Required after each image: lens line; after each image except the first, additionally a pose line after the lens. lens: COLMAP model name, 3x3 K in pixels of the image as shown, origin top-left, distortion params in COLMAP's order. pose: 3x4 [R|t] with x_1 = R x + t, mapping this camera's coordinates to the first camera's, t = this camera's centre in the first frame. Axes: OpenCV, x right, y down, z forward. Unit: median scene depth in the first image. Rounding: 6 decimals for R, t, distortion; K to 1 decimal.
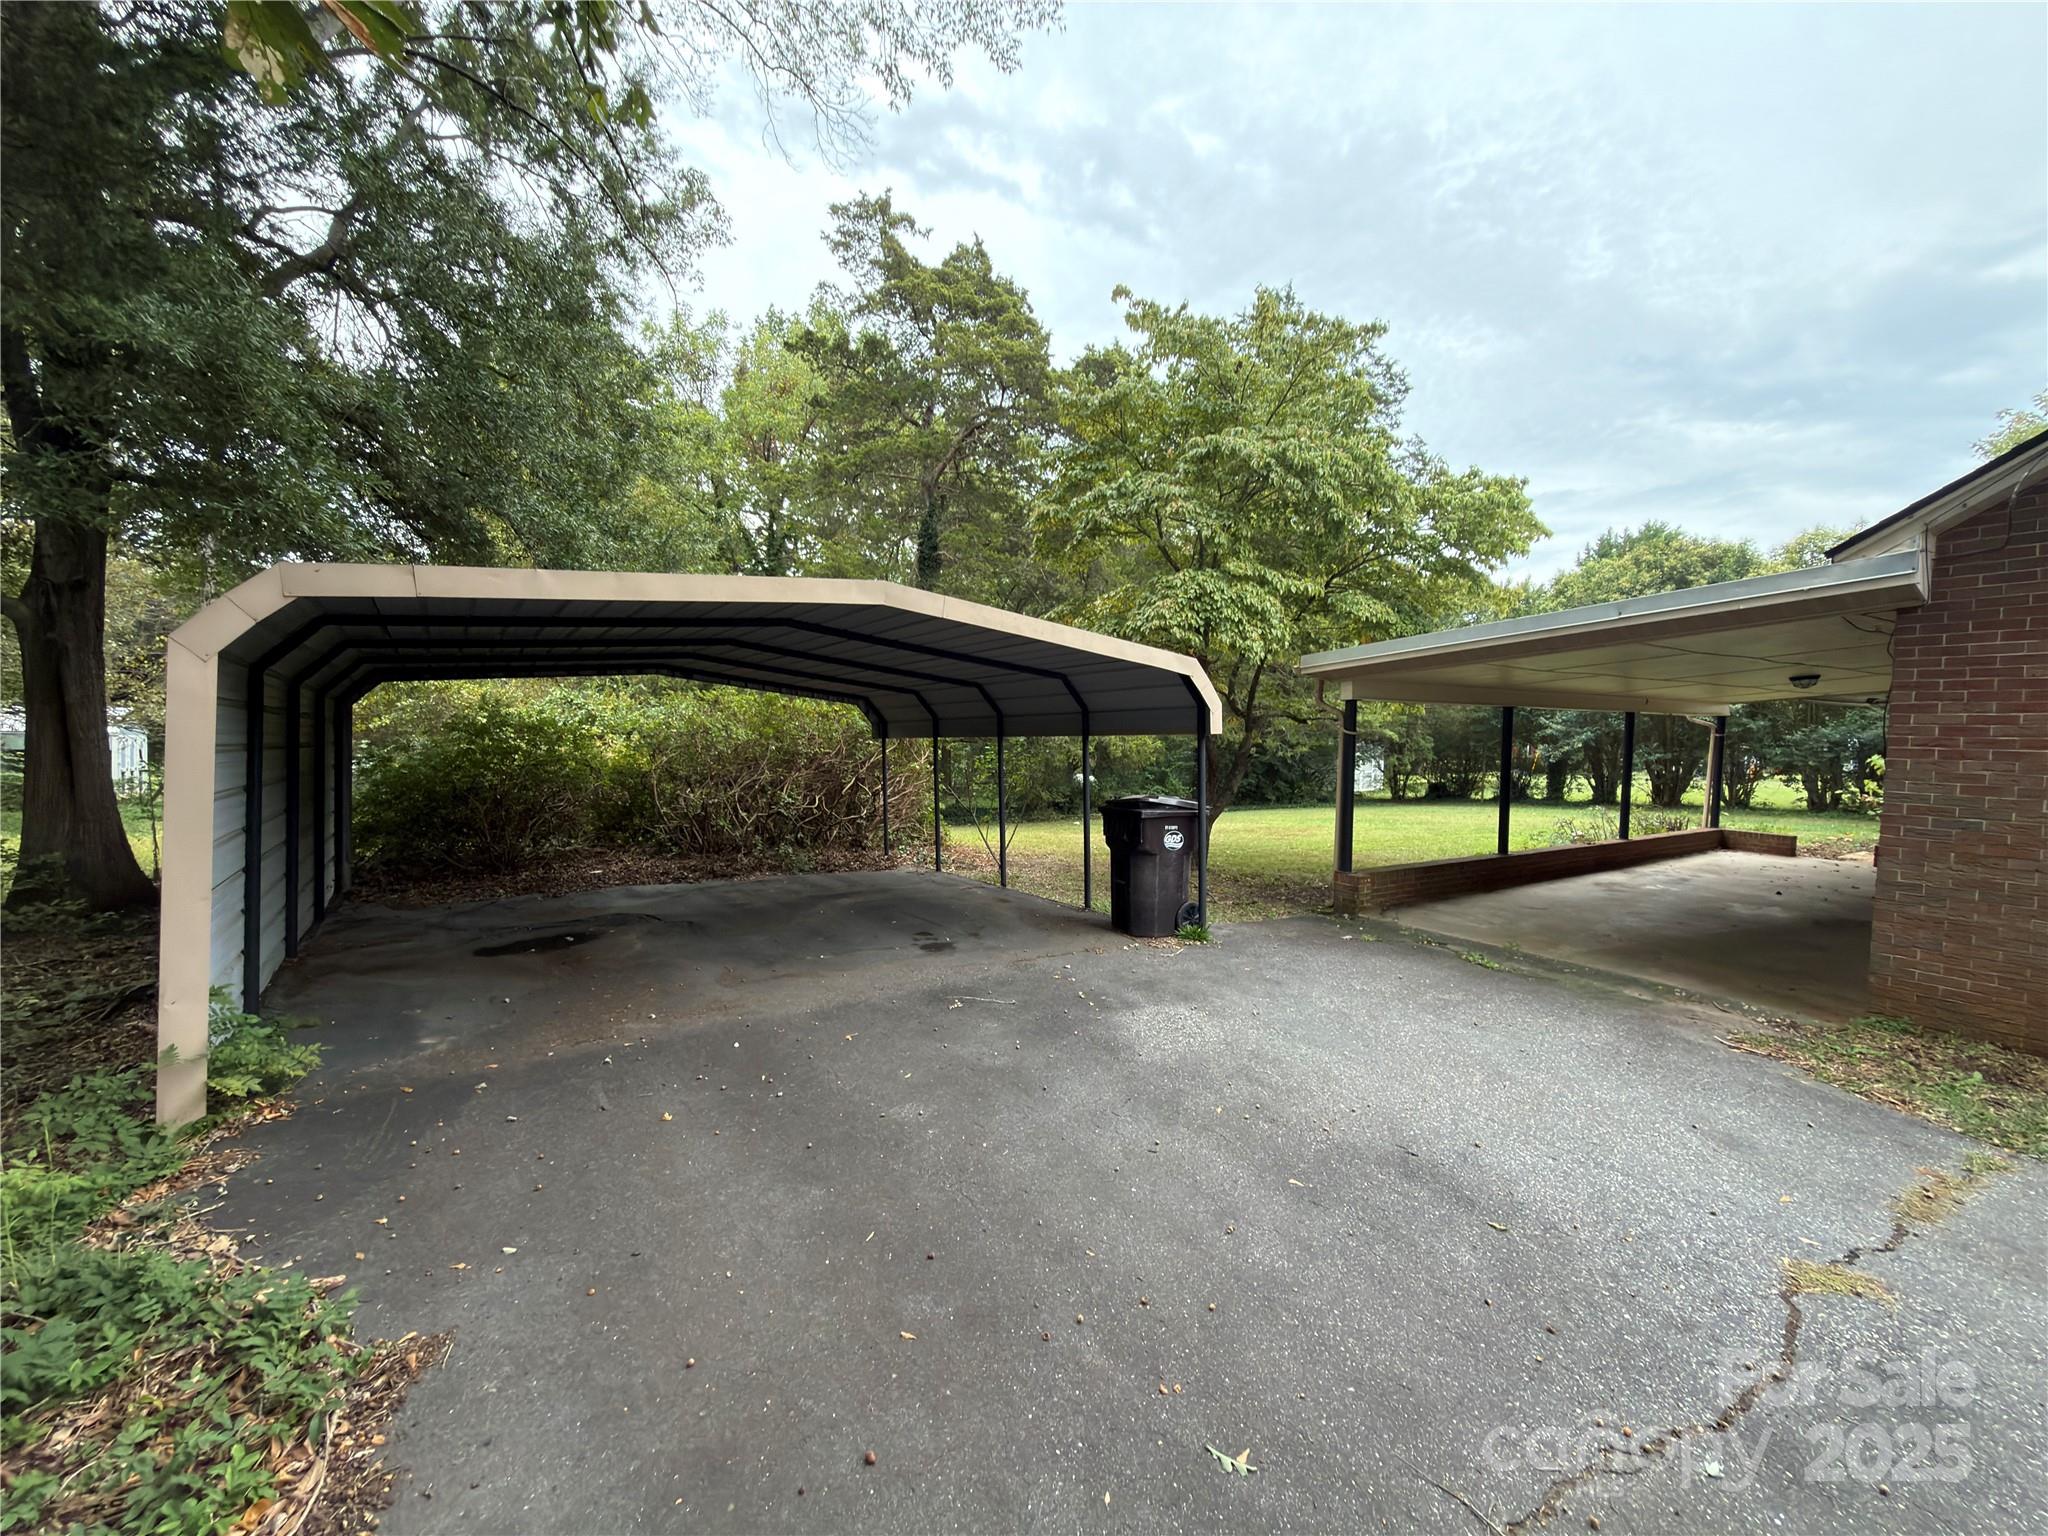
lens RADIAL K [[813.9, 0, 1011.9], [0, 813.9, 768.9], [0, 0, 1]] dist [-0.002714, 0.000581]
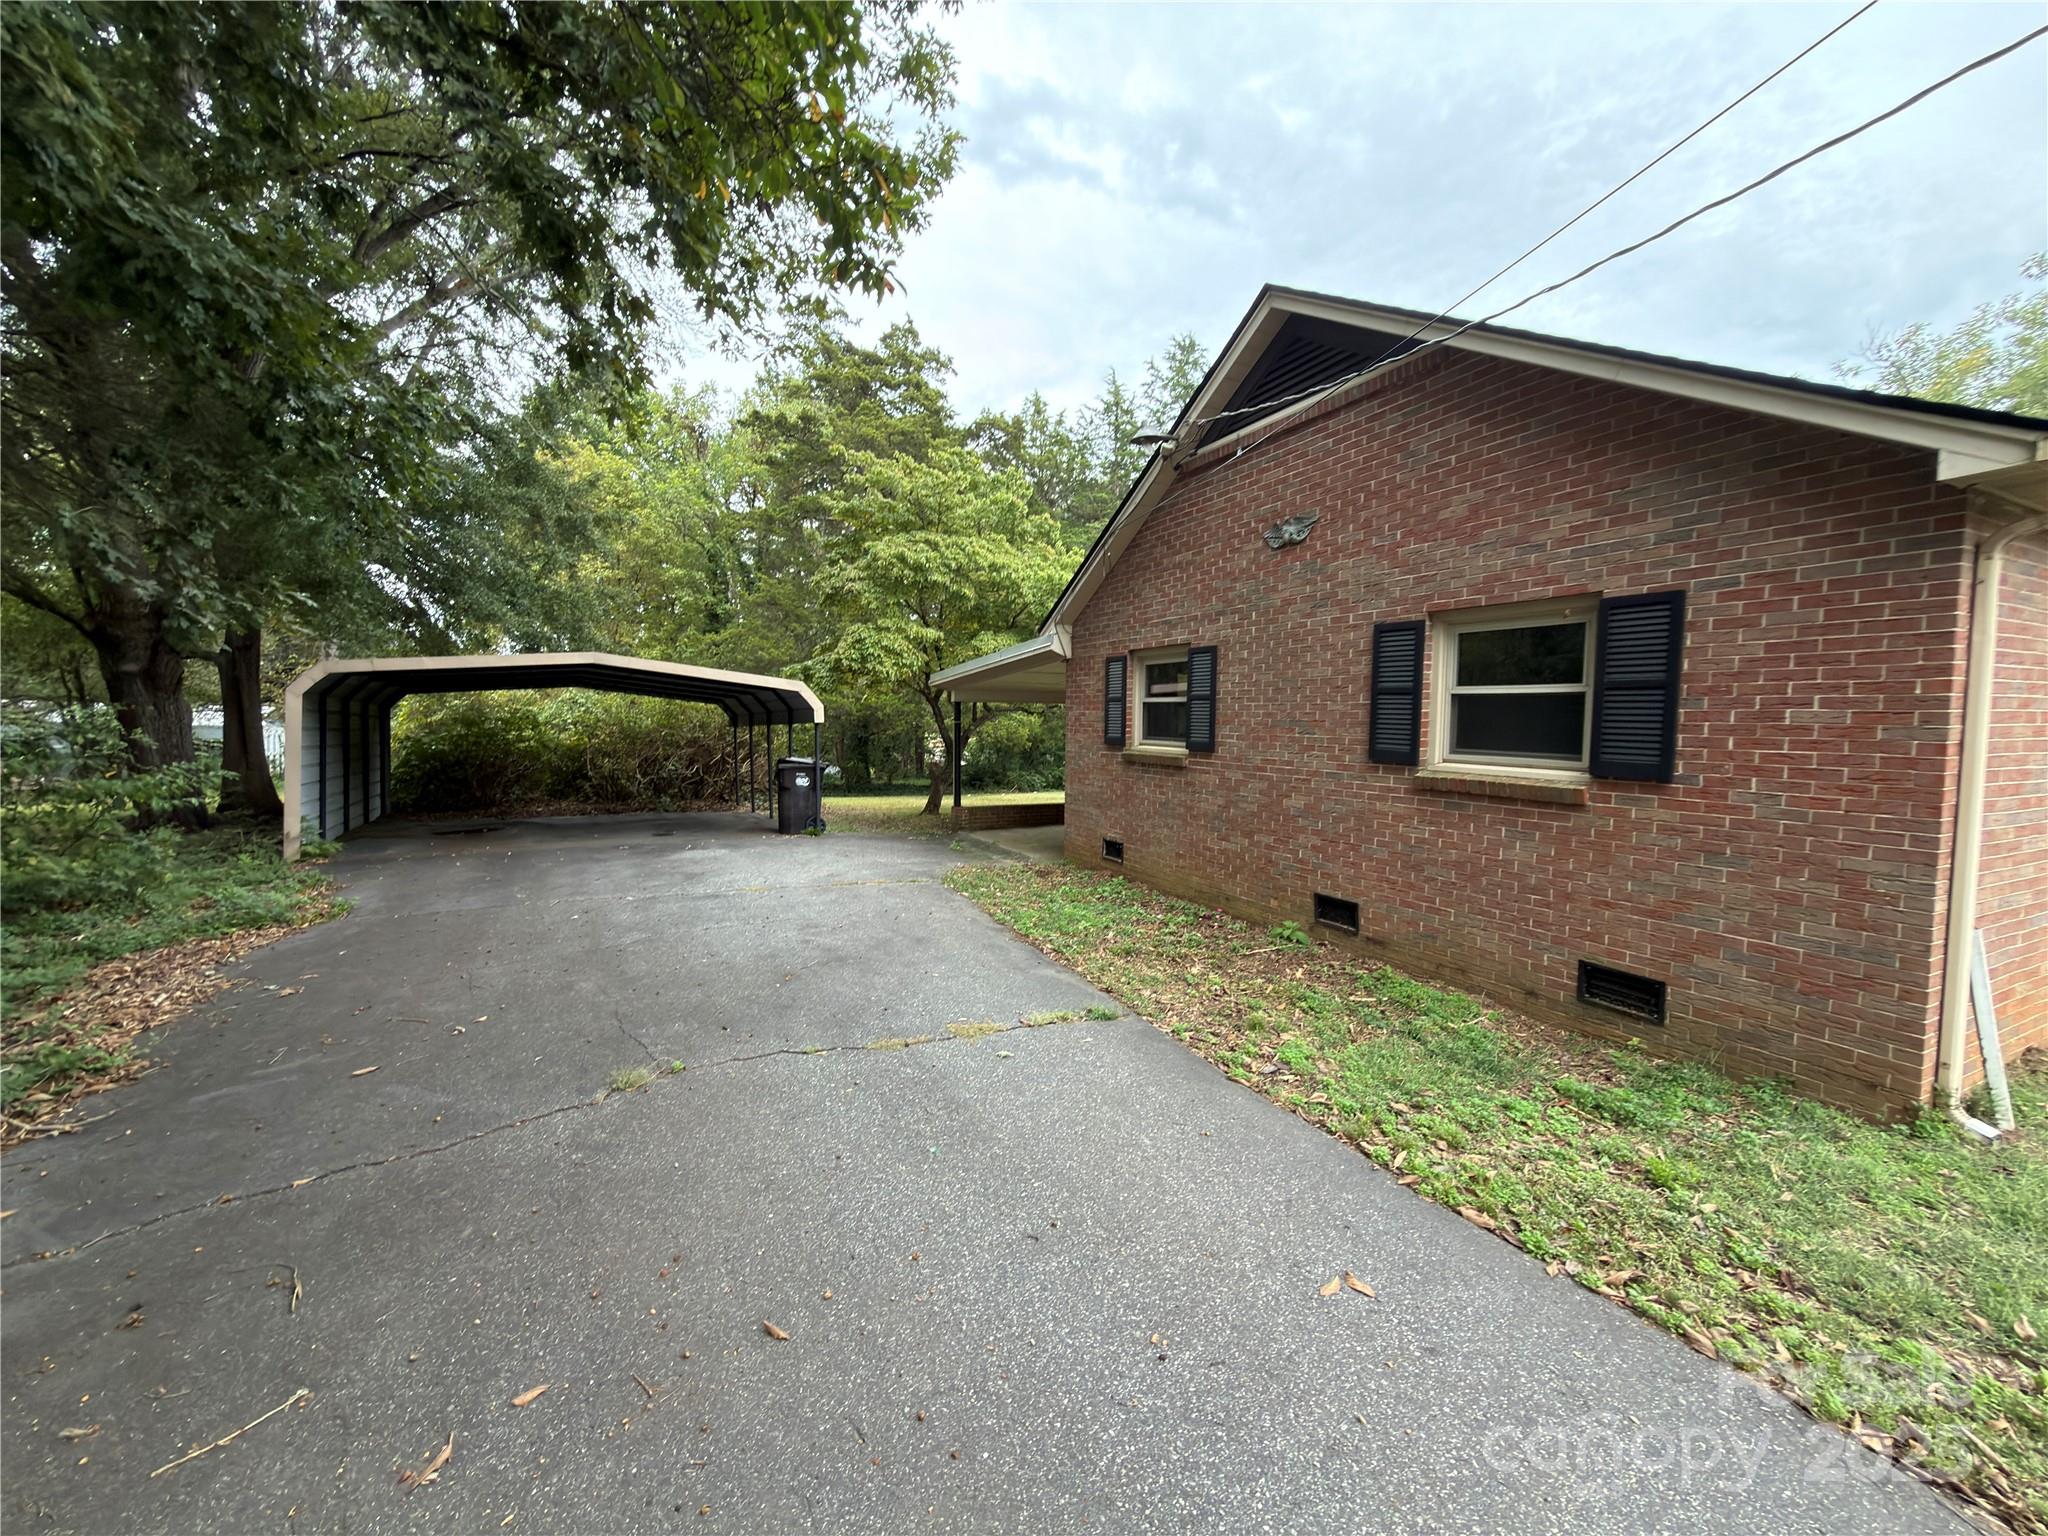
lens RADIAL K [[813.9, 0, 1015.2], [0, 813.9, 767.0], [0, 0, 1]] dist [-0.002714, 0.000581]
pose [[0.995988, 0.005817, -0.089302, 0.513294], [-0.005200, 0.999961, 0.007136, 0.024183], [0.089340, -0.006643, 0.995979, -0.463309]]
